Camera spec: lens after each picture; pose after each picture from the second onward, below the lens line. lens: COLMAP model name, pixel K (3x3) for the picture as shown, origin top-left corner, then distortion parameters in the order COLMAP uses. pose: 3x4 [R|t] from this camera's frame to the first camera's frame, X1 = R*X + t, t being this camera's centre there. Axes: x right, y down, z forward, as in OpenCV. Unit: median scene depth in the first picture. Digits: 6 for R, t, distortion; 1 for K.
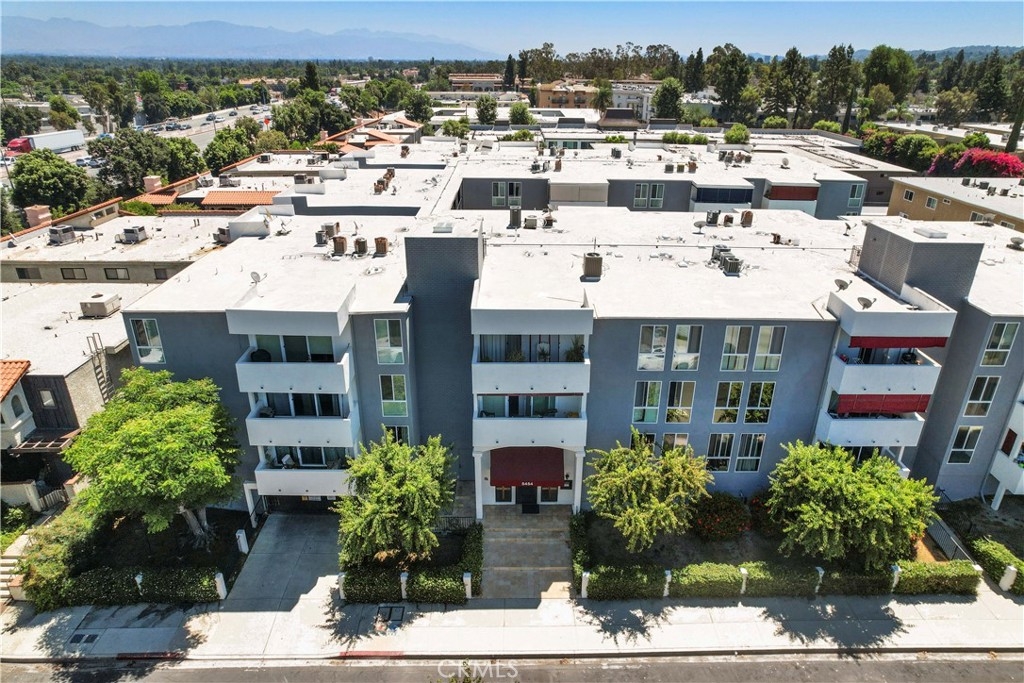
lens RADIAL K [[652.6, 0, 520.3], [0, 652.6, 345.2], [0, 0, 1]] dist [-0.083201, 0.074721]
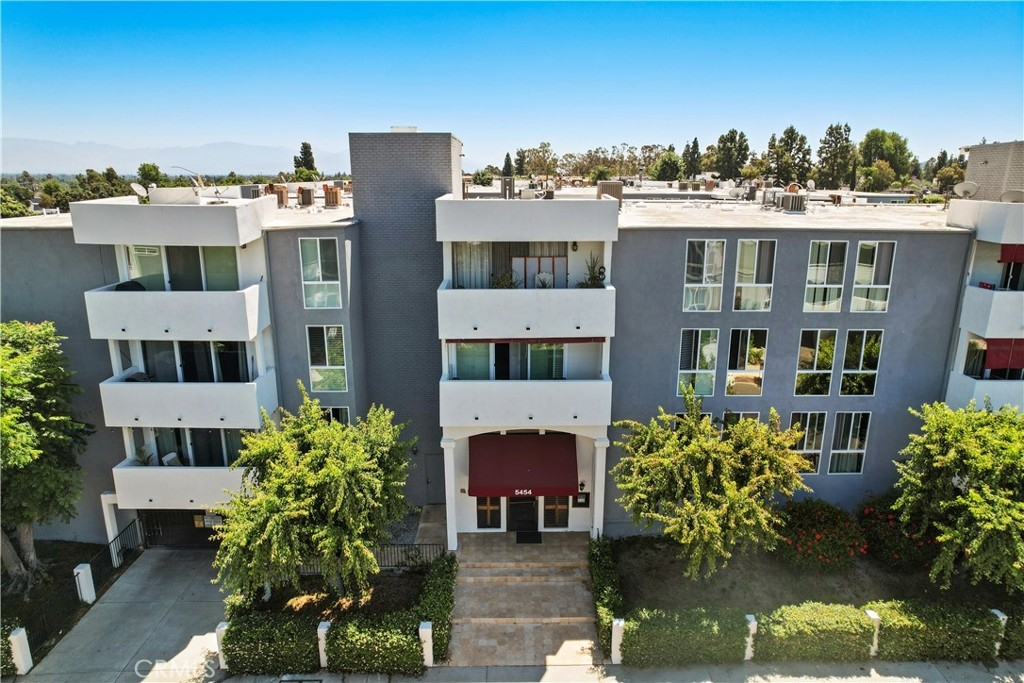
lens RADIAL K [[658.1, 0, 520.7], [0, 658.1, 345.2], [0, 0, 1]] dist [-0.085329, 0.078321]
pose [[0.999969, -0.007796, 0.001265, 0.009102], [0.007898, 0.986756, -0.162022, 0.184366], [0.000015, 0.162027, 0.986786, 0.330299]]
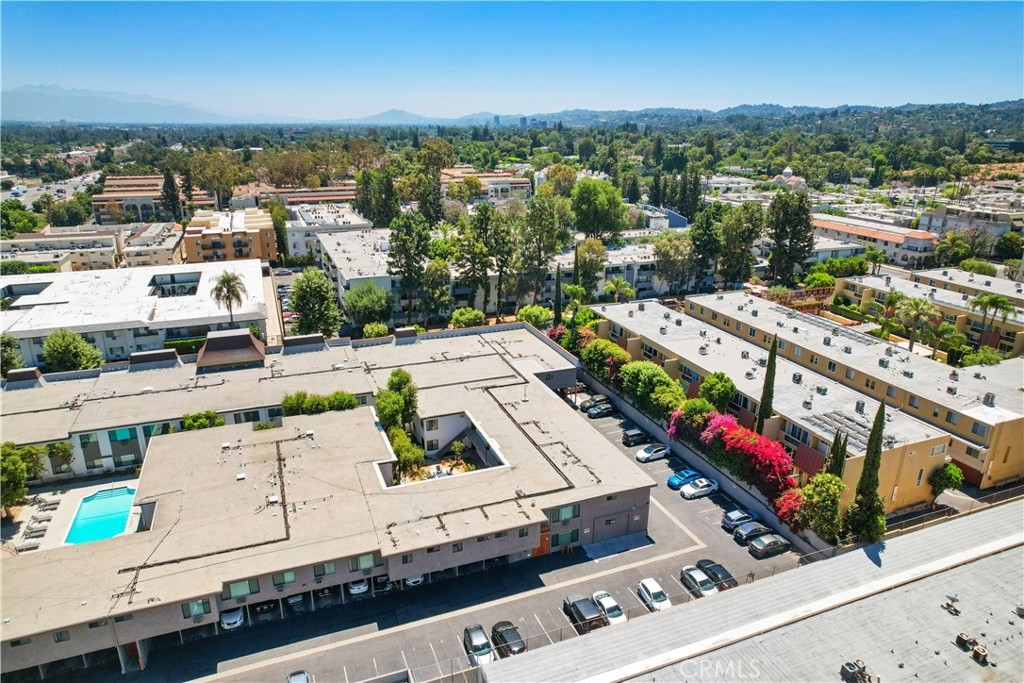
lens RADIAL K [[658.1, 0, 520.7], [0, 658.1, 345.2], [0, 0, 1]] dist [-0.085329, 0.078321]
pose [[0.931998, -0.123225, 0.340873, 1.020849], [0.149483, 0.987409, -0.051761, -1.397255], [-0.330203, 0.099196, 0.938683, 1.475699]]
